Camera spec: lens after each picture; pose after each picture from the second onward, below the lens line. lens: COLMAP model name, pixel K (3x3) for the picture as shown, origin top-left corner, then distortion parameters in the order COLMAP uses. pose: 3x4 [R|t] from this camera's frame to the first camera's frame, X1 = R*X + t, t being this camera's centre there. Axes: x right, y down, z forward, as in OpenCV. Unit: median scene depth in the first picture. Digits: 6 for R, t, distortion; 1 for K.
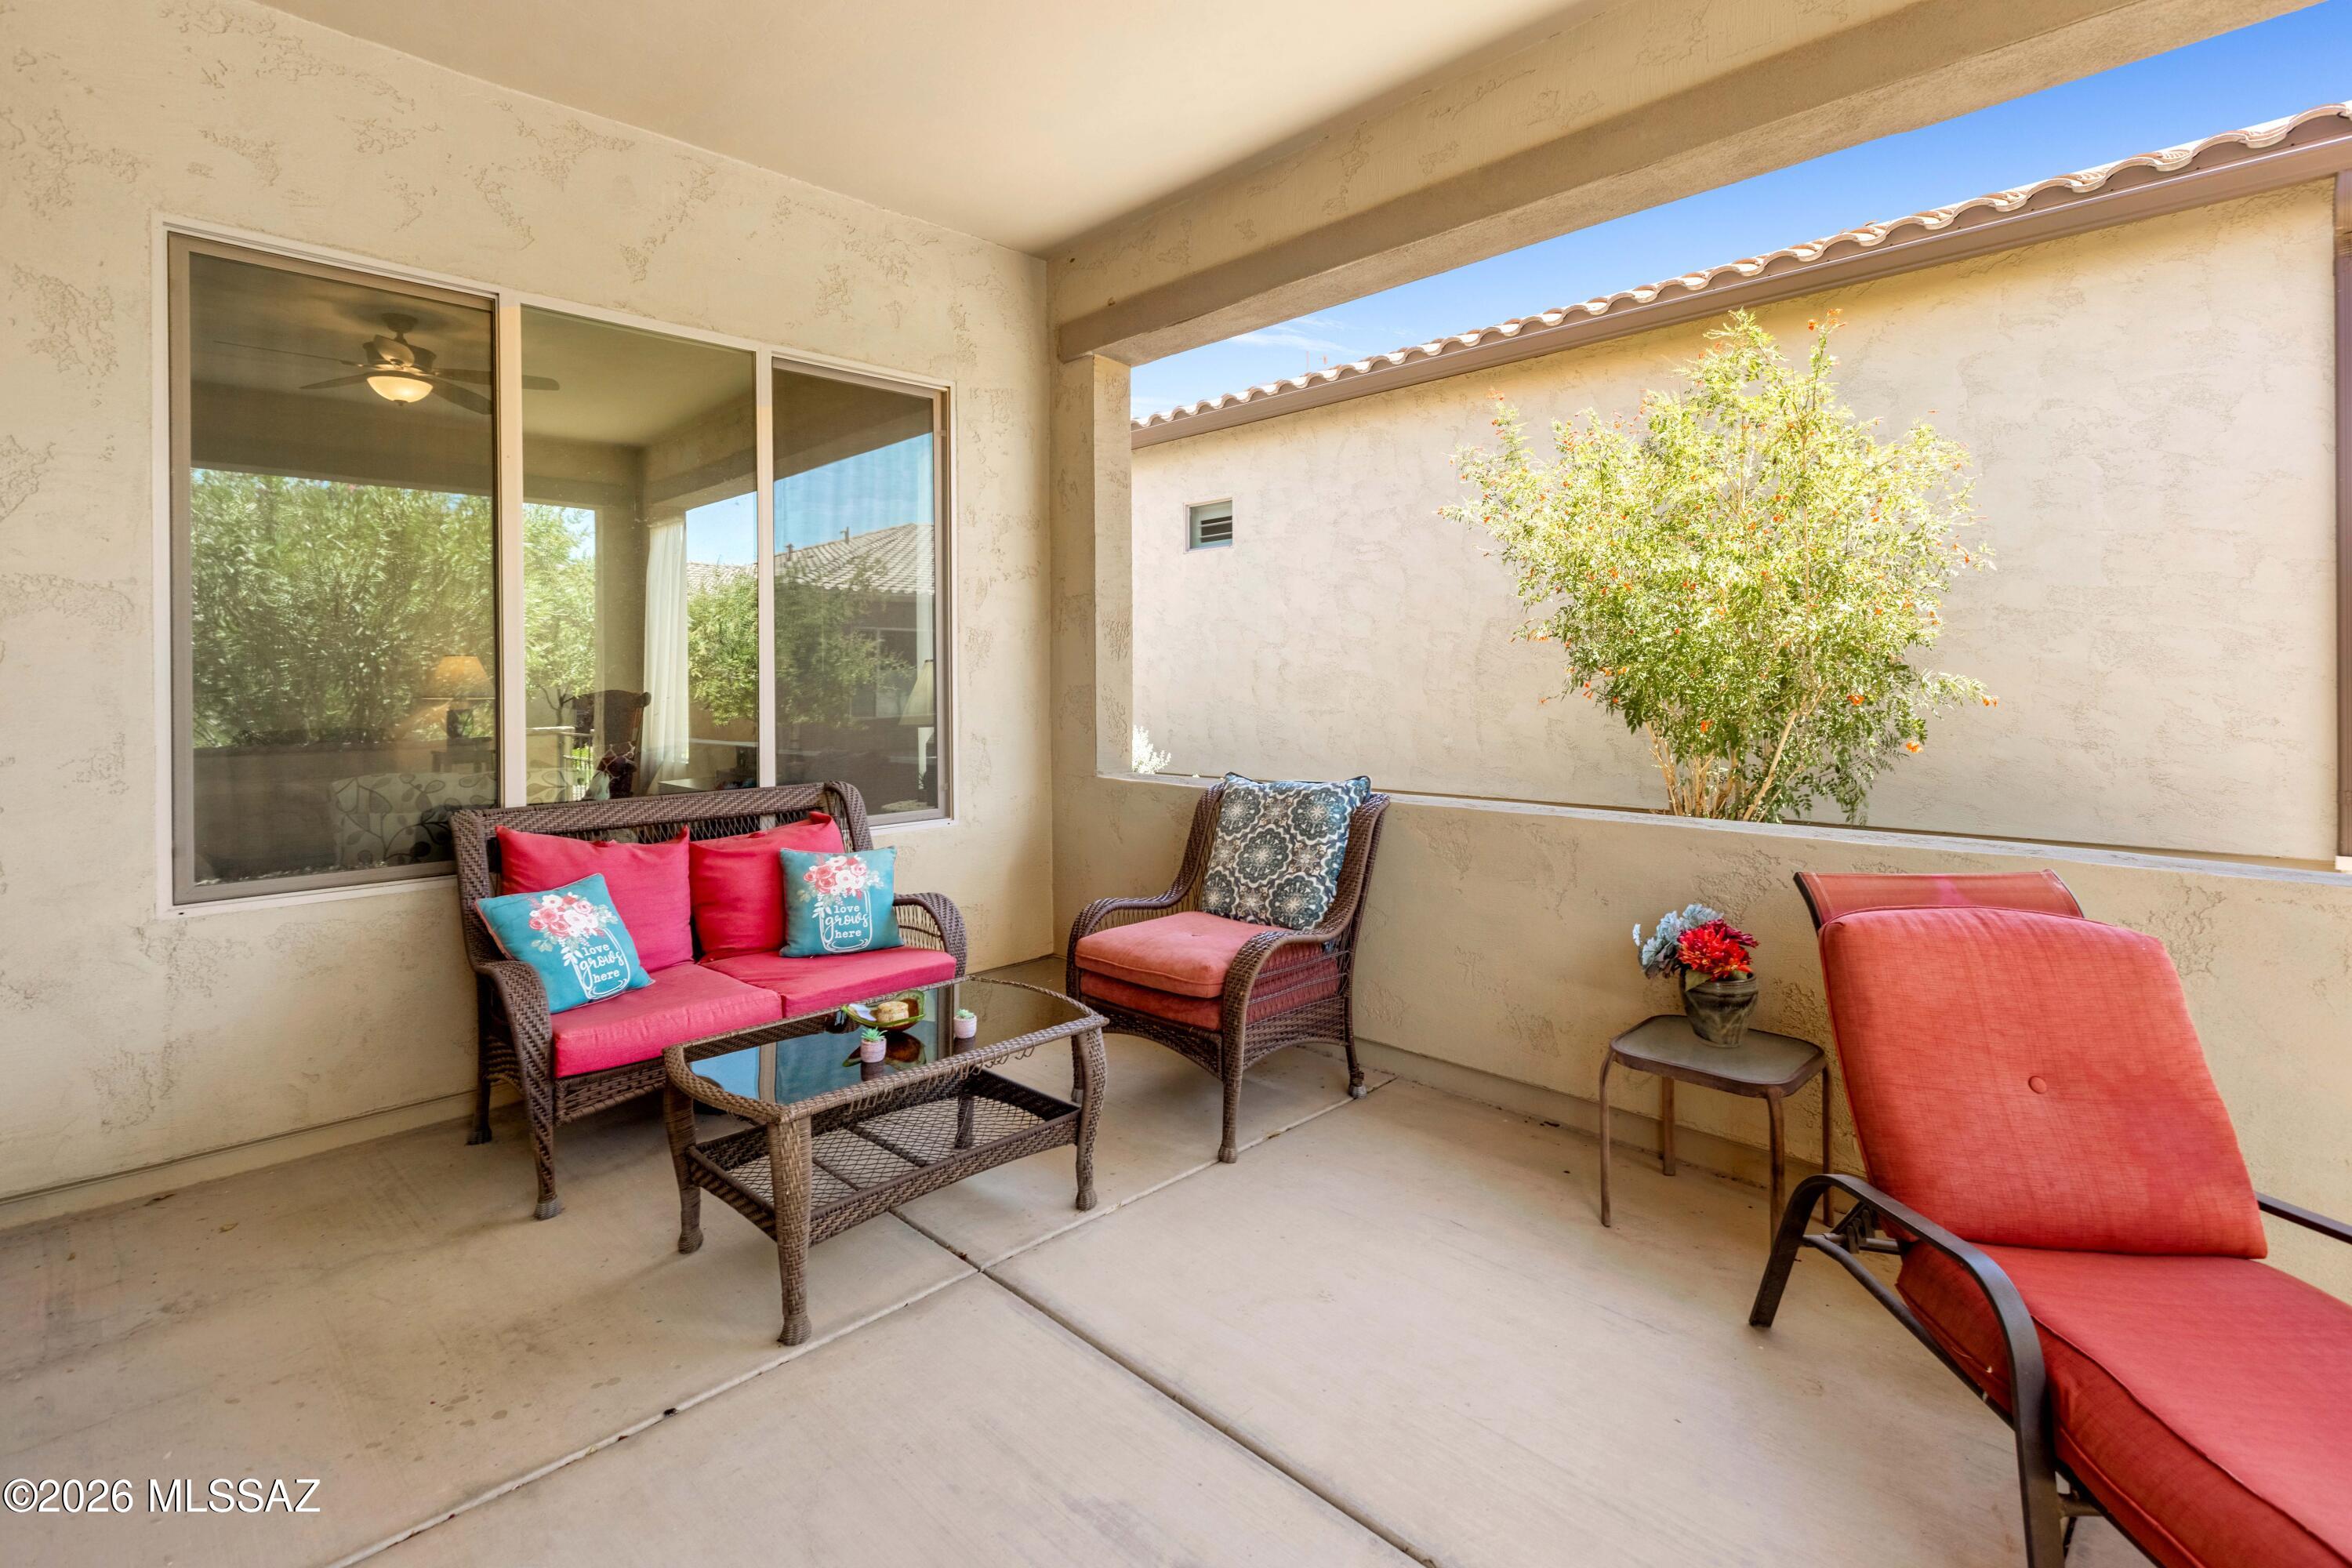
lens RADIAL K [[1107.5, 0, 1179.2], [0, 1107.5, 681.9], [0, 0, 1]] dist [0.000342, 0.000195]
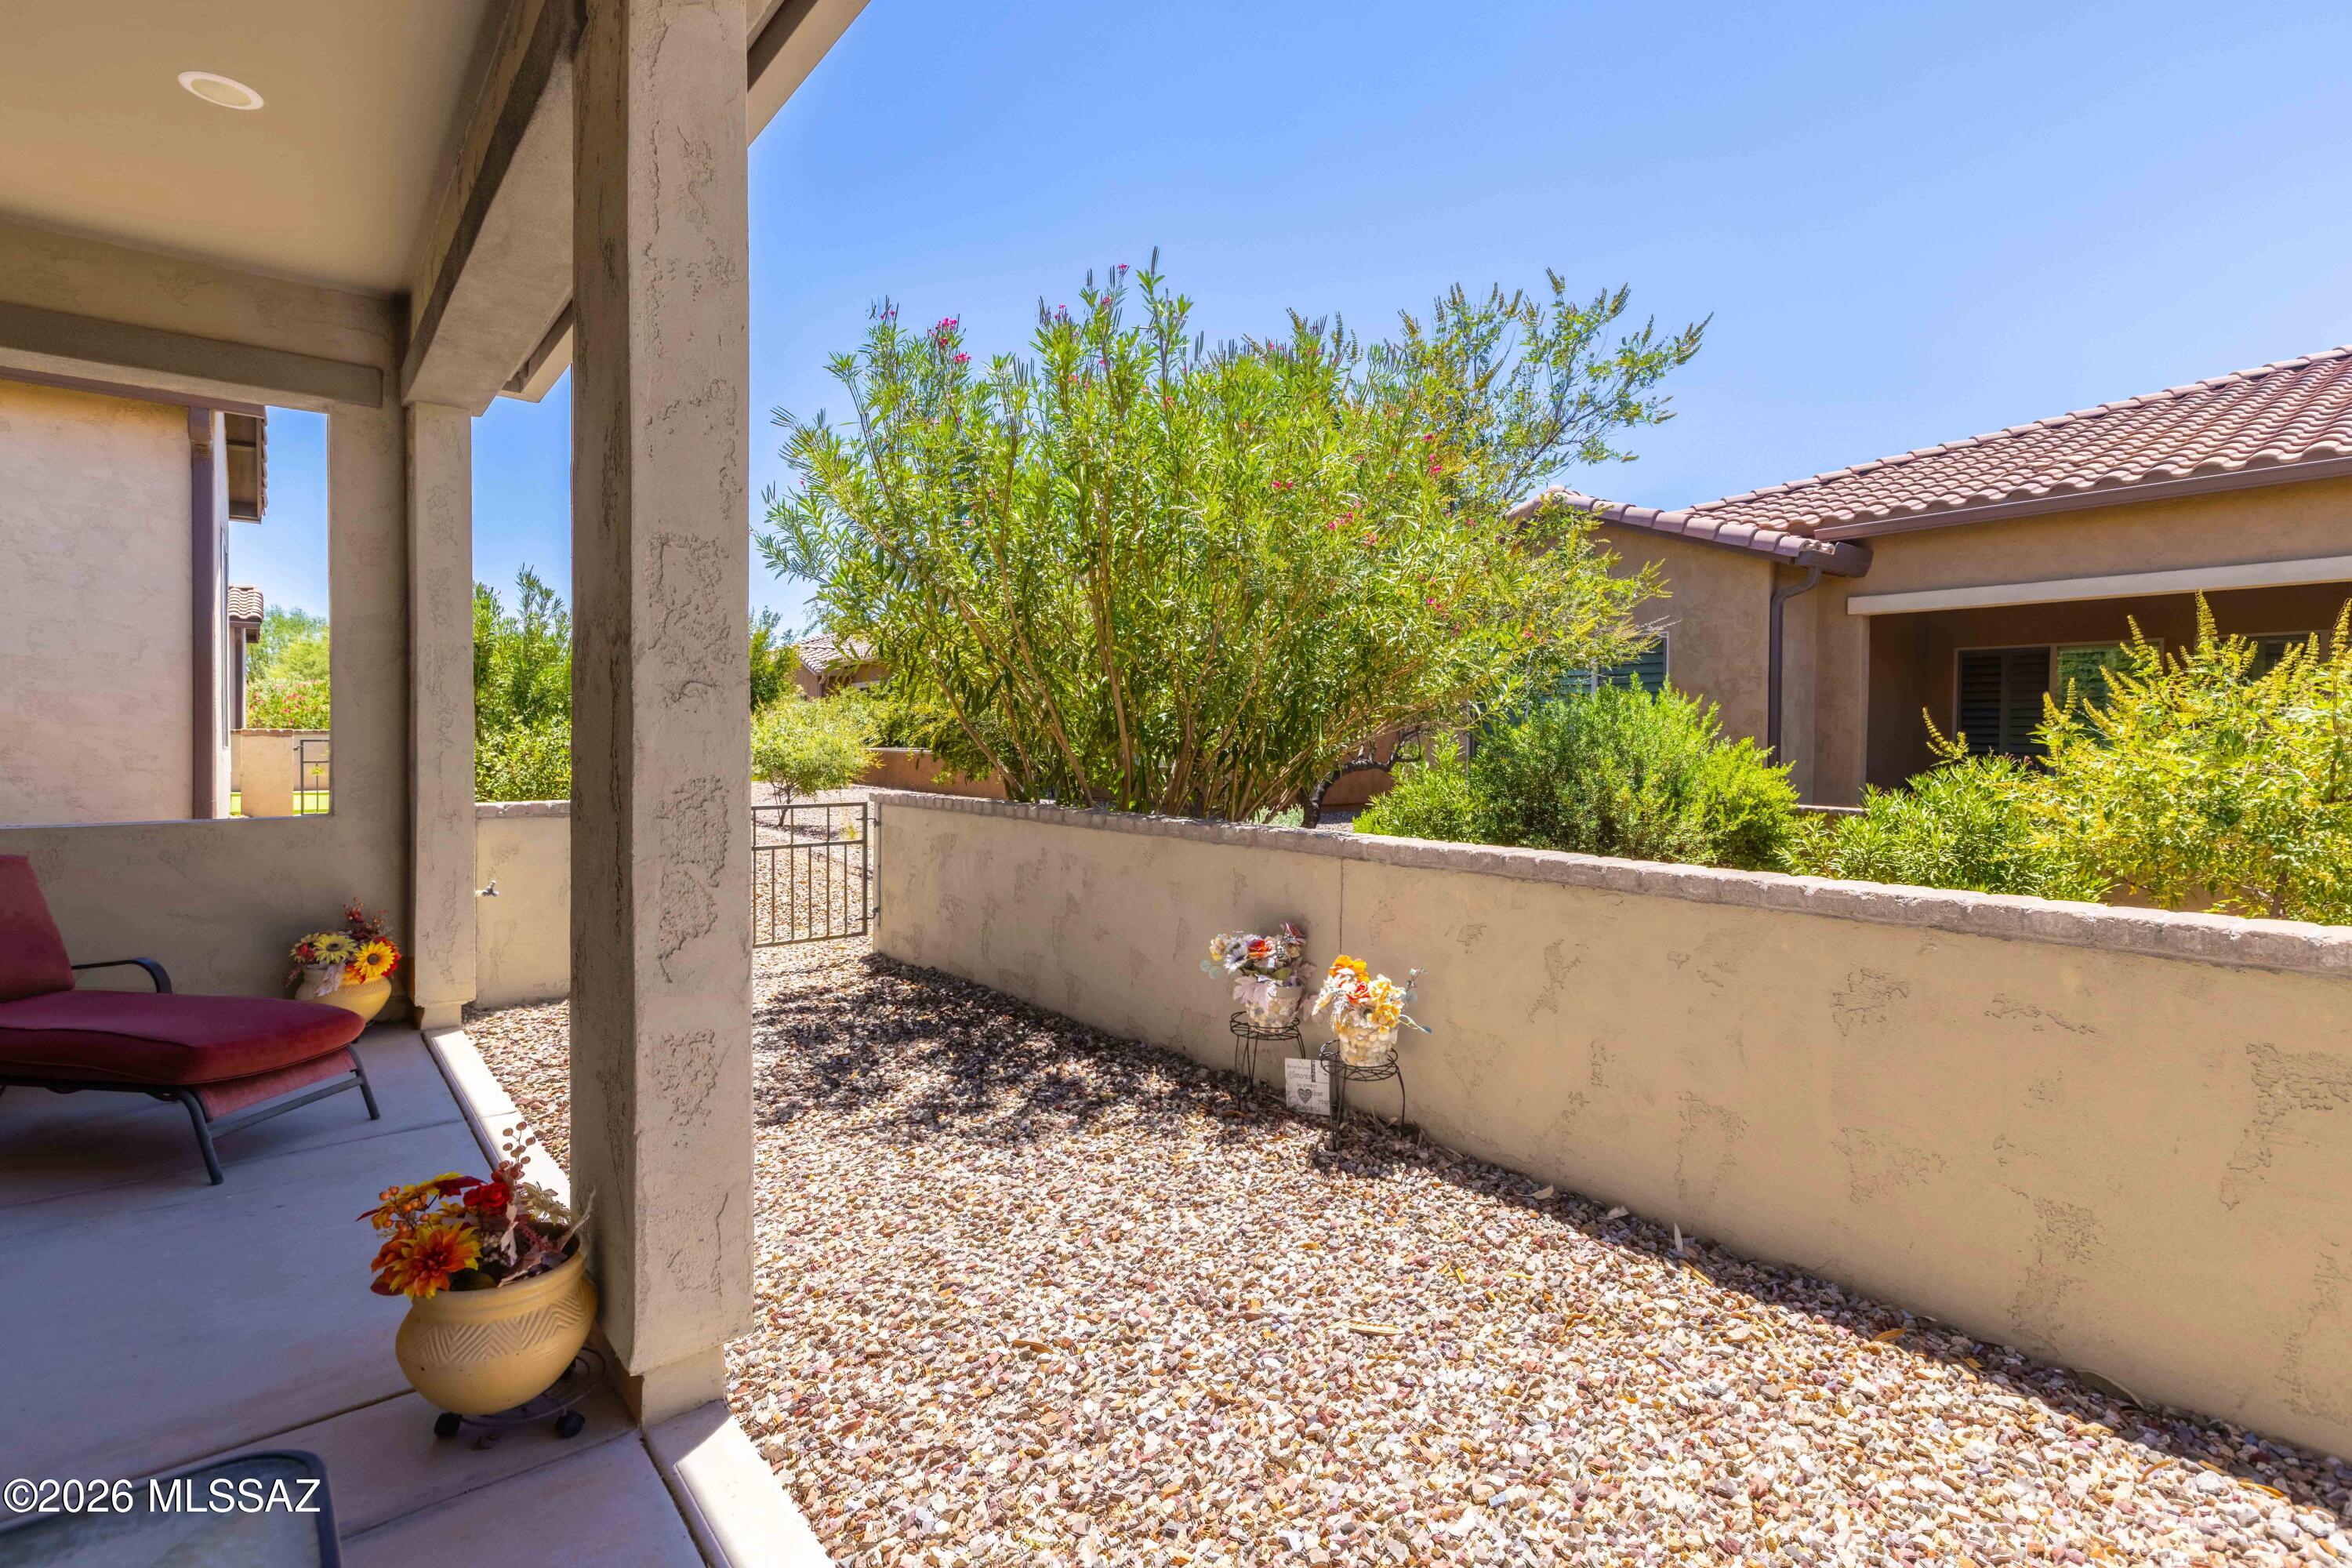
lens RADIAL K [[1093.2, 0, 1146.6], [0, 1093.2, 746.6], [0, 0, 1]] dist [0.001561, -0.000865]
pose [[0.097378, -0.002276, 0.995245, -0.330855], [-0.005165, 0.999983, 0.002793, 0.010418], [-0.995234, -0.005412, 0.097365, -0.453536]]
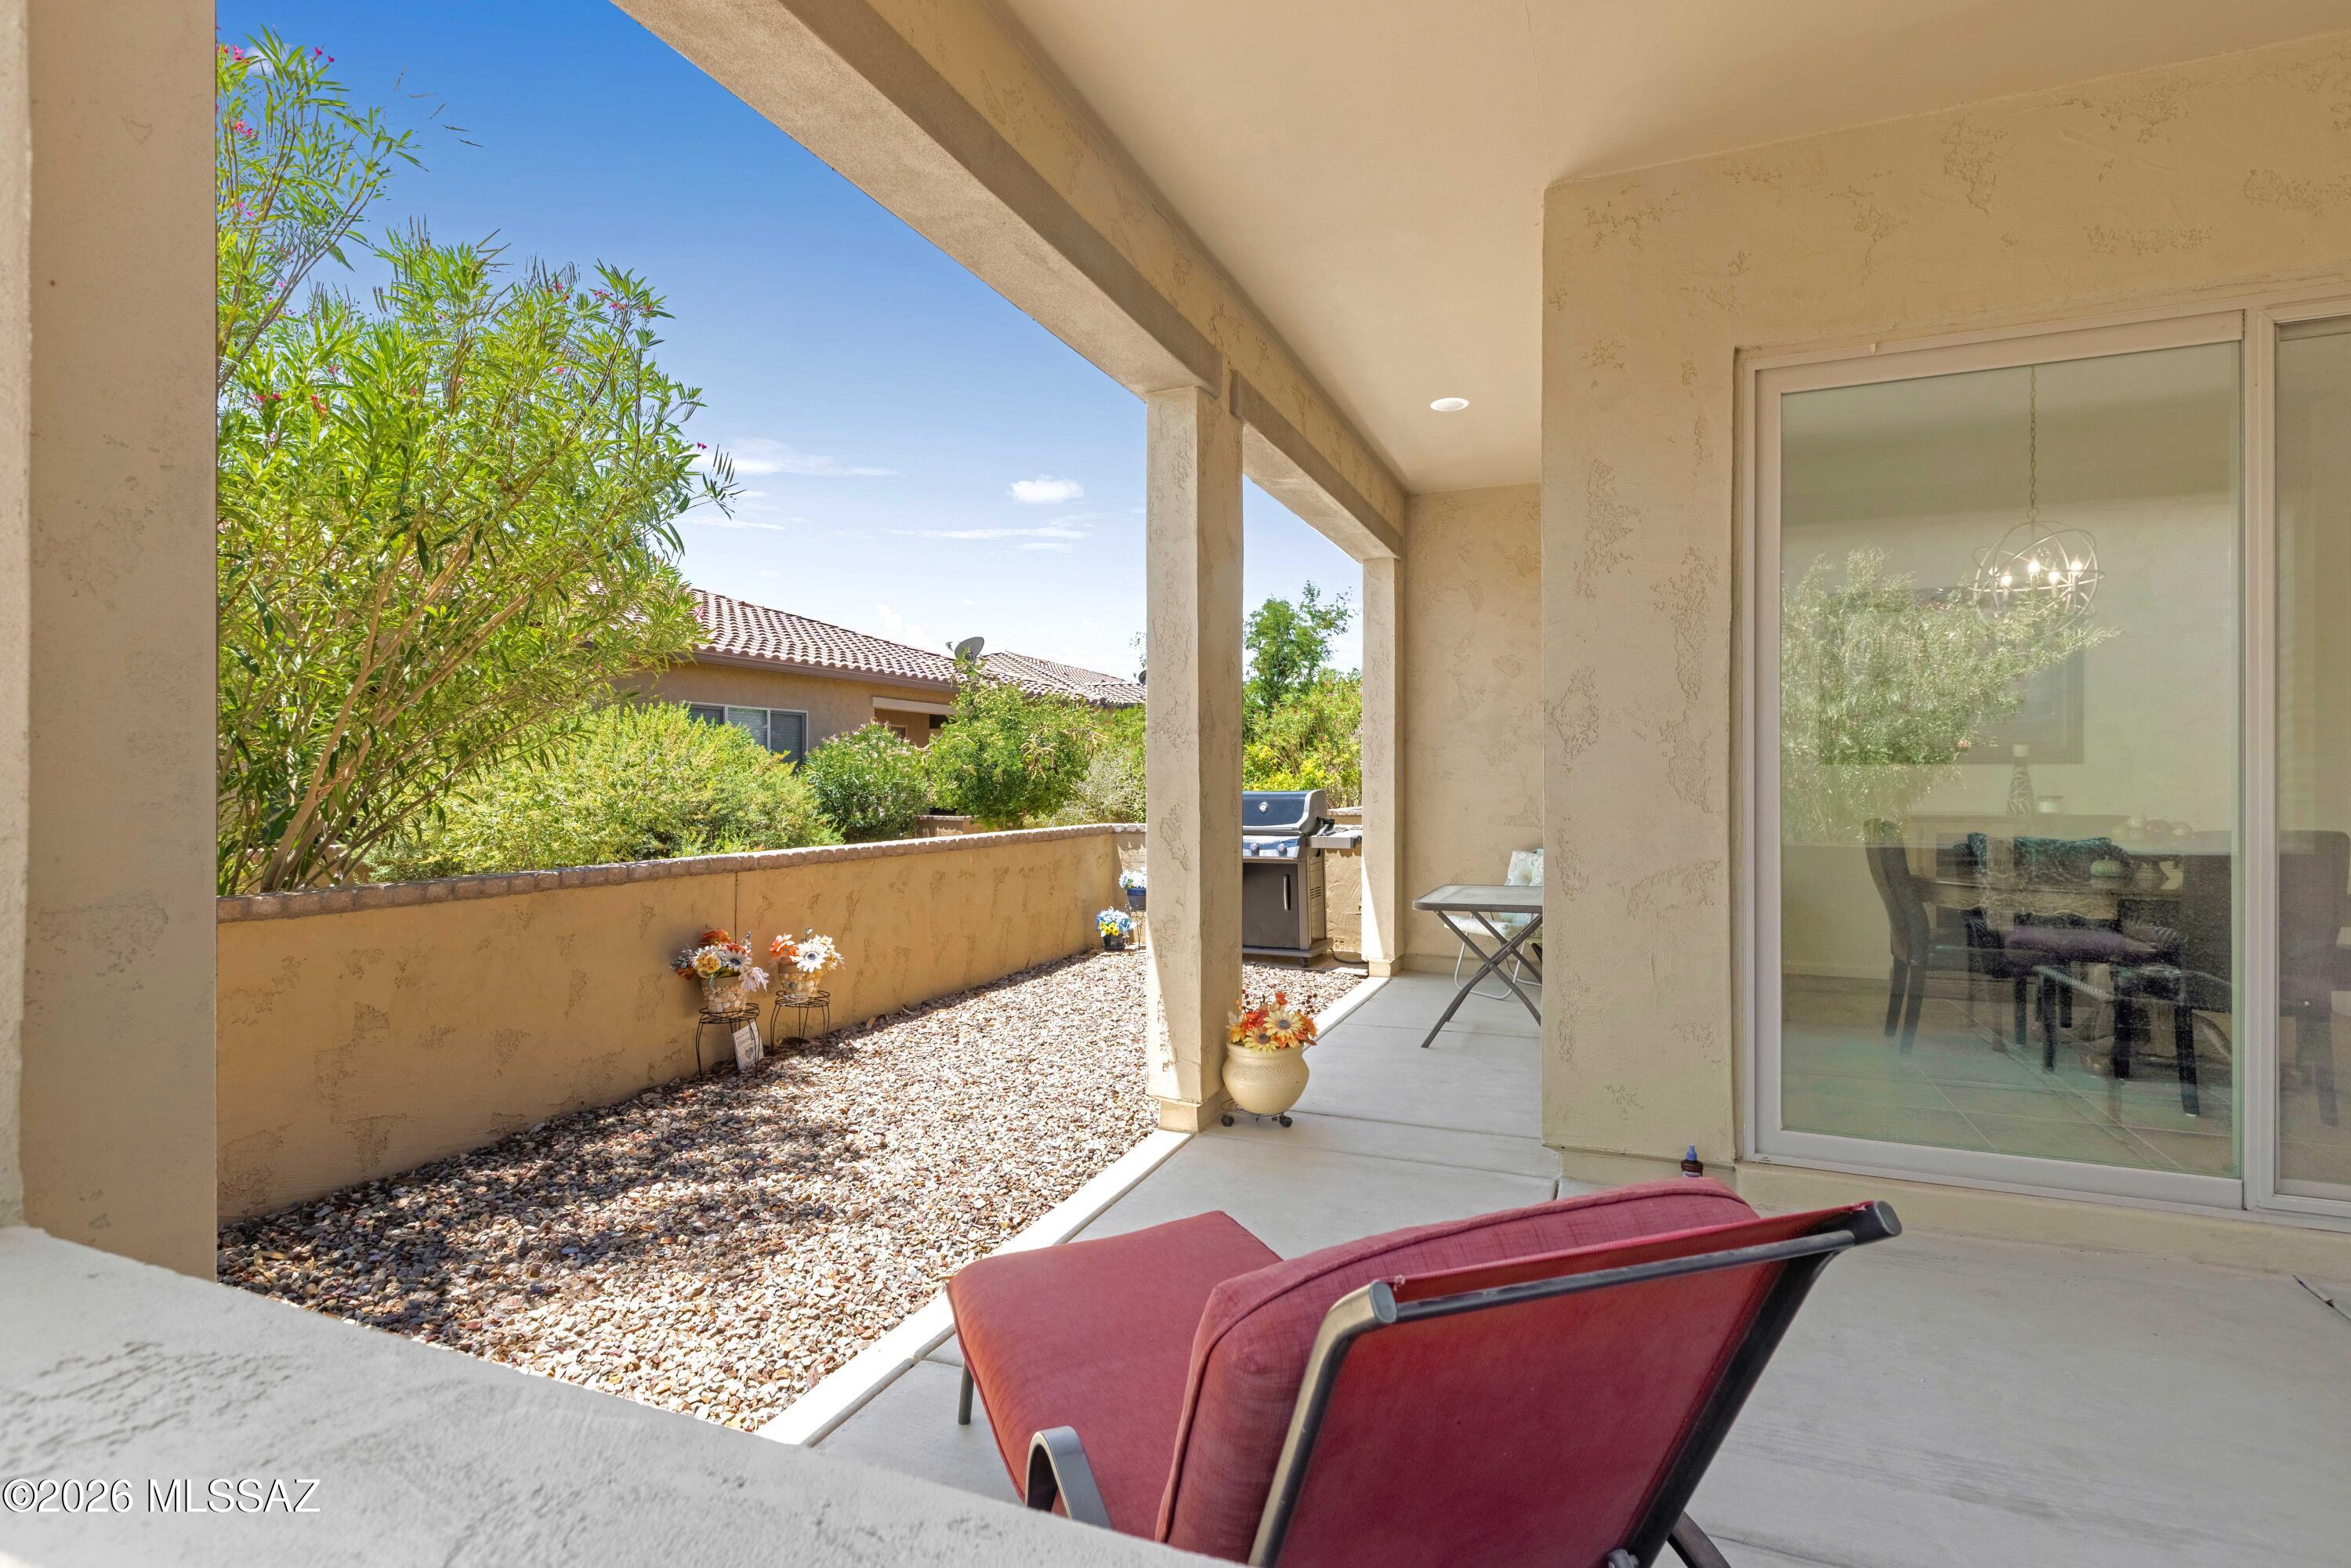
lens RADIAL K [[1131.0, 0, 1179.7], [0, 1131.0, 752.4], [0, 0, 1]] dist [0.001881, 0.000308]
pose [[-0.918404, -0.000985, -0.395642, 0.436524], [0.008555, 0.999714, -0.022347, 0.005007], [0.395551, -0.023909, -0.918133, 0.565021]]
